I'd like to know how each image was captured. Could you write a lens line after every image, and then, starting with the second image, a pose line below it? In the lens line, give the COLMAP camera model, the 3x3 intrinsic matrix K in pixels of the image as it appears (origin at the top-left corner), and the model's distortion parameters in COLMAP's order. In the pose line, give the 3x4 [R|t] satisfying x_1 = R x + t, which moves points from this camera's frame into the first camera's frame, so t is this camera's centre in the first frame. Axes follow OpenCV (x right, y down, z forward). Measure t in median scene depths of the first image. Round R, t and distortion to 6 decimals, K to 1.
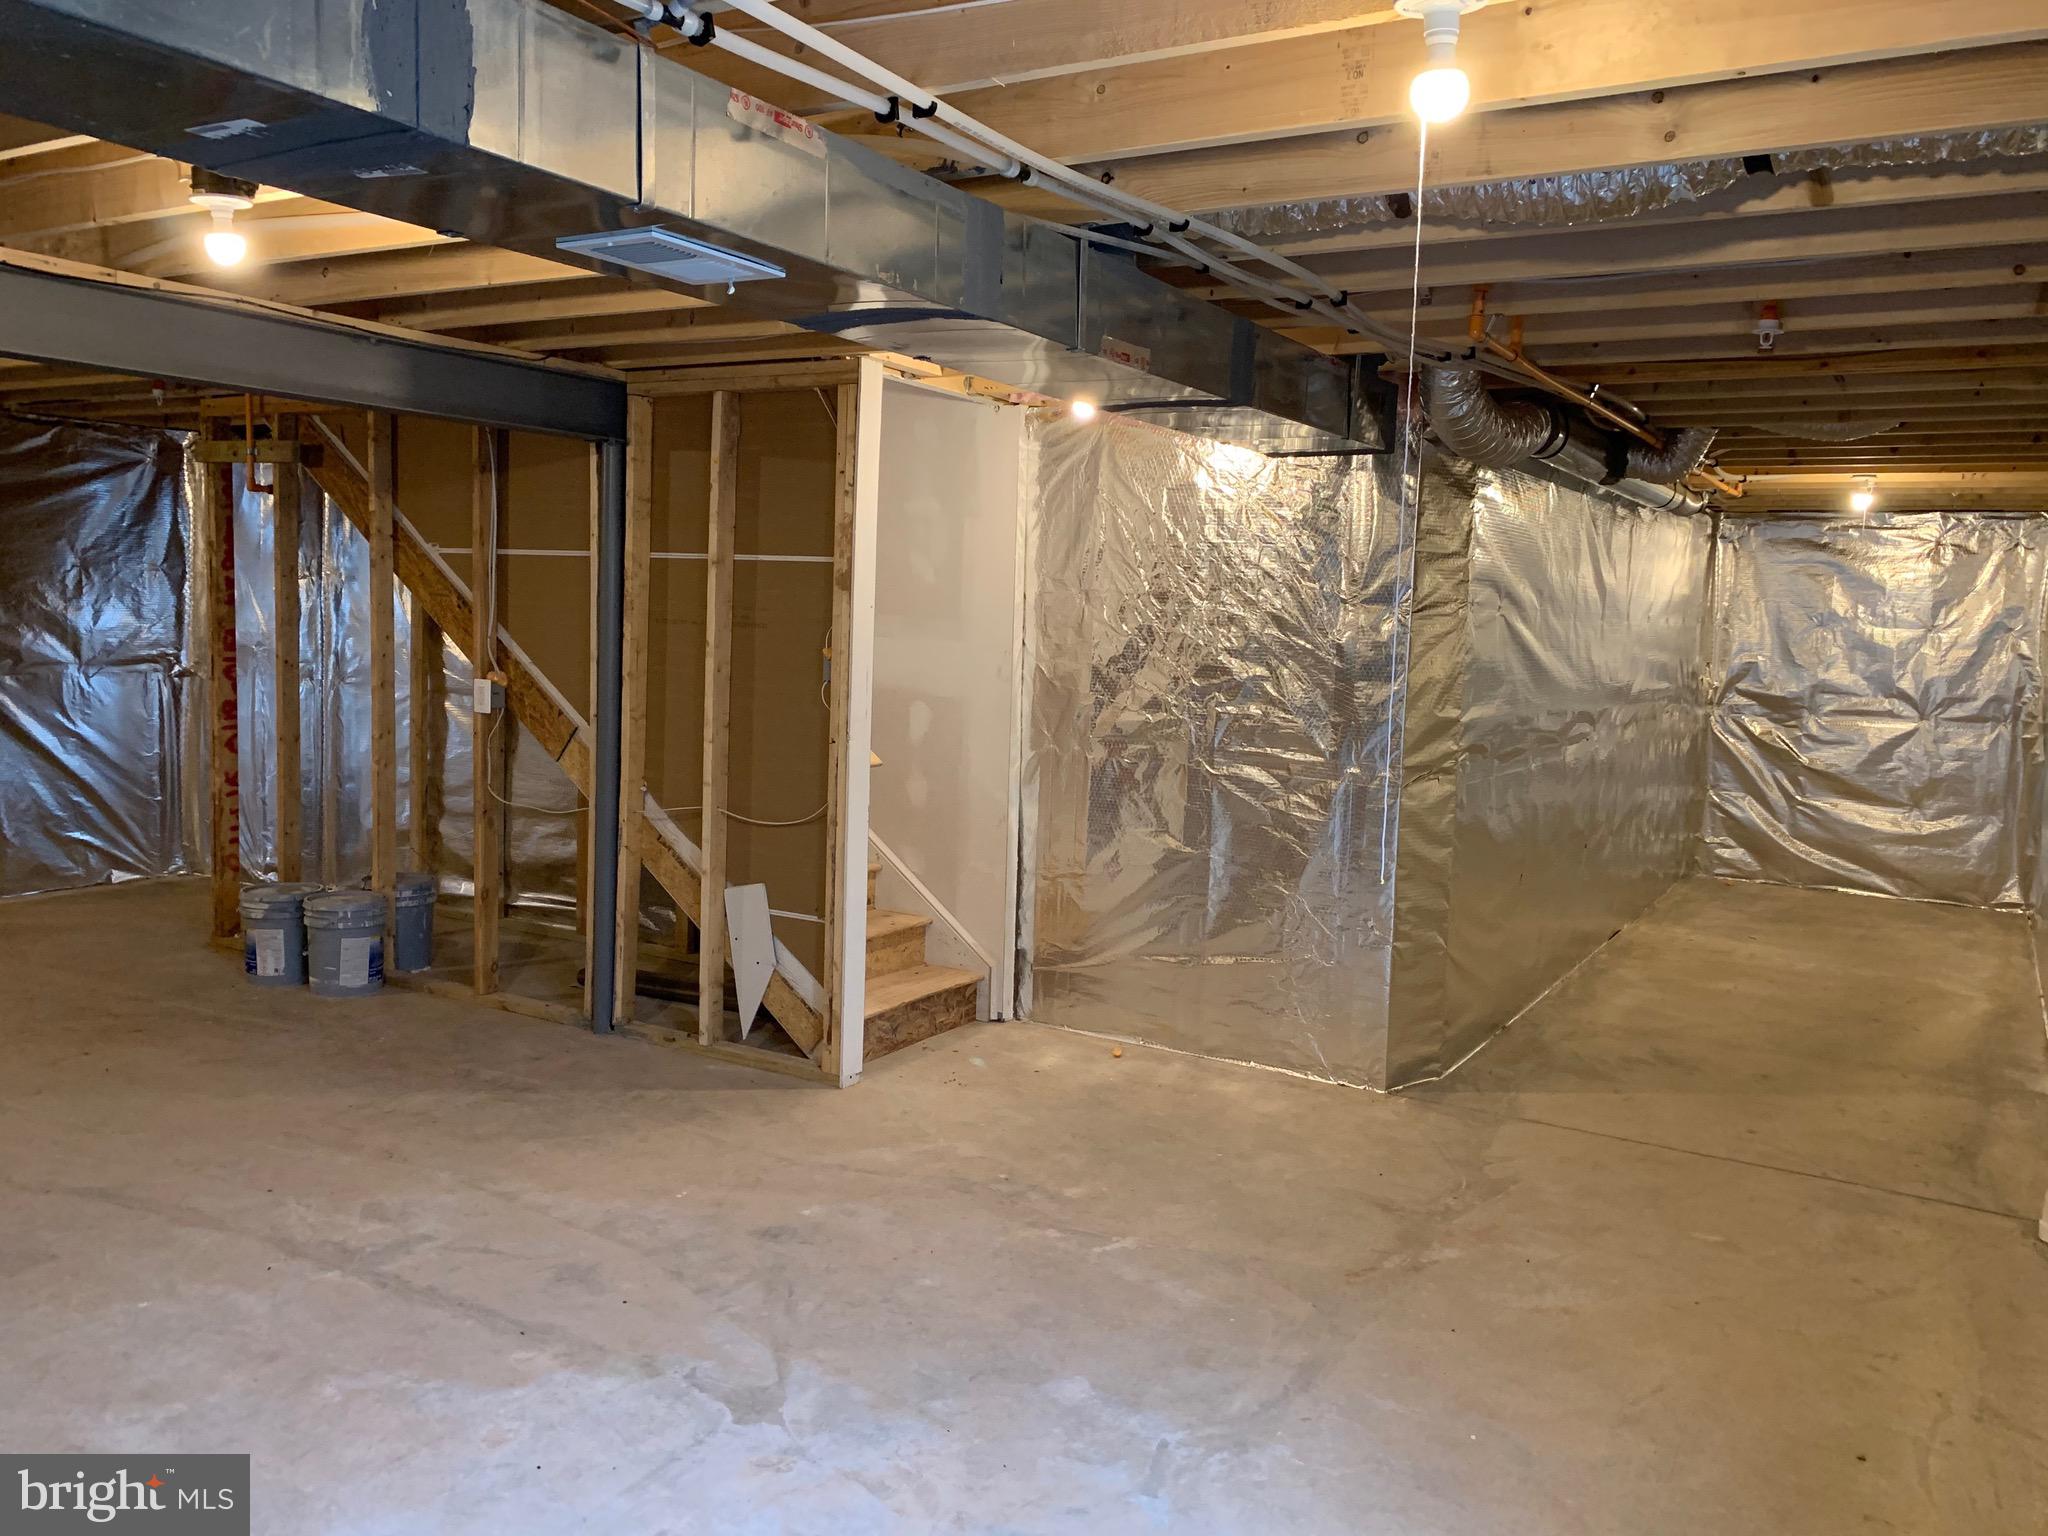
lens RADIAL K [[1573.7, 0, 1029.2], [0, 1573.7, 765.1], [0, 0, 1]] dist [0.036078, -0.021024]
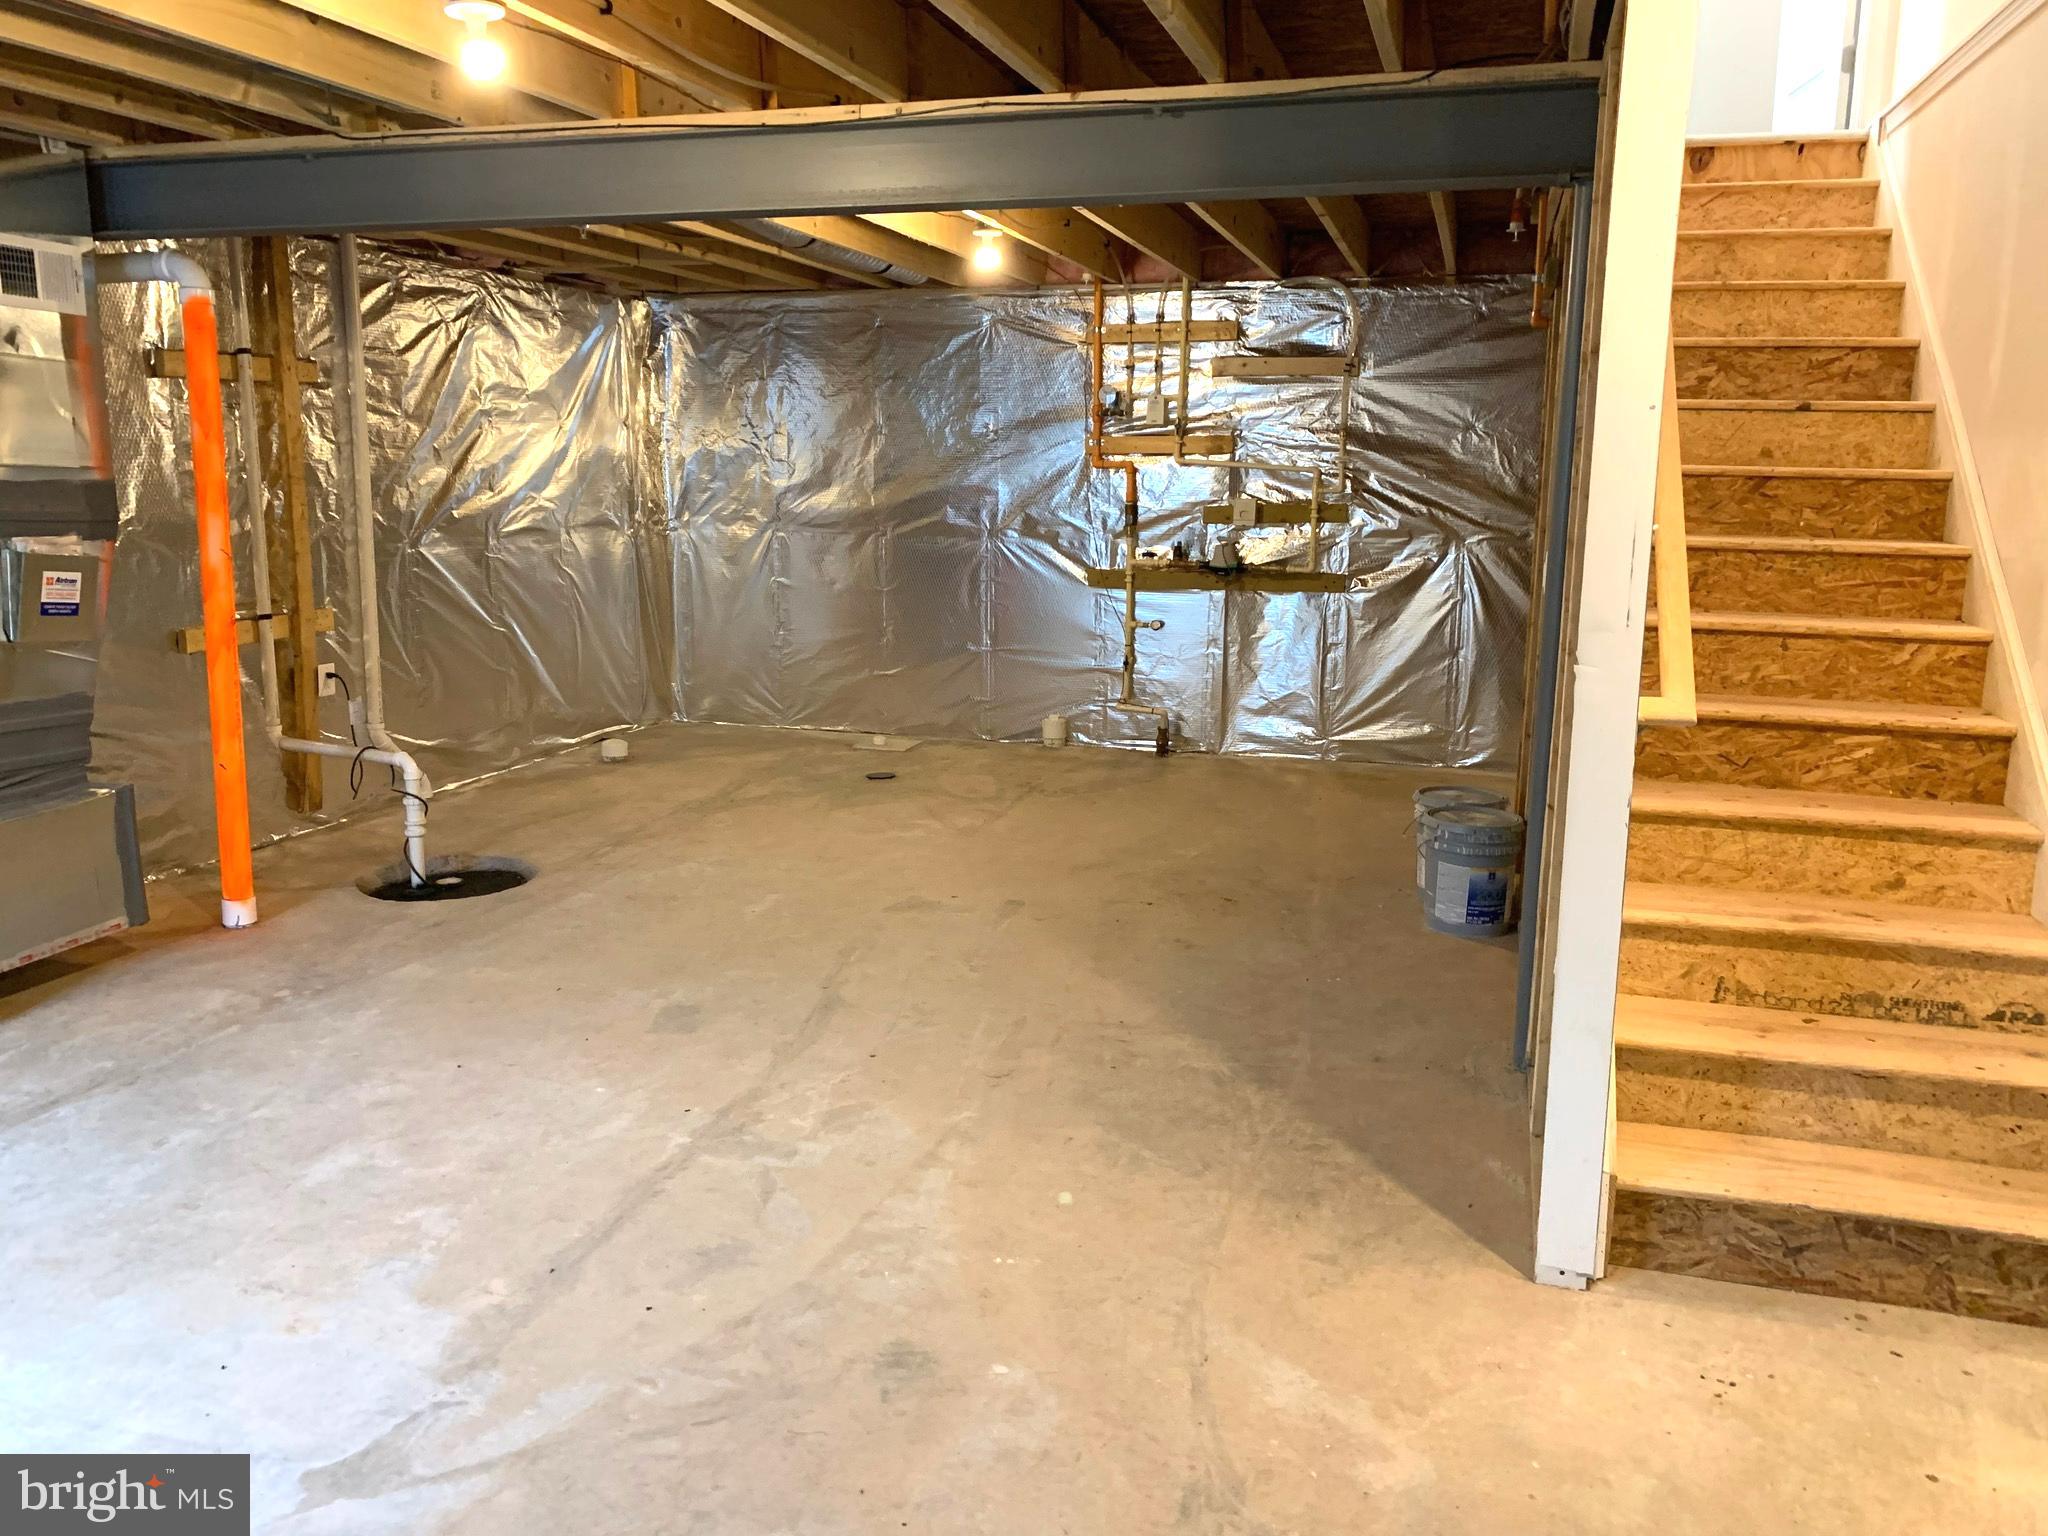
lens RADIAL K [[1573.7, 0, 1032.5], [0, 1573.7, 759.7], [0, 0, 1]] dist [0.036078, -0.021024]
pose [[0.251276, 0.153191, -0.955716, 0.437828], [-0.097000, 0.986411, 0.132608, -0.048111], [0.963043, 0.059383, 0.262721, 0.825872]]
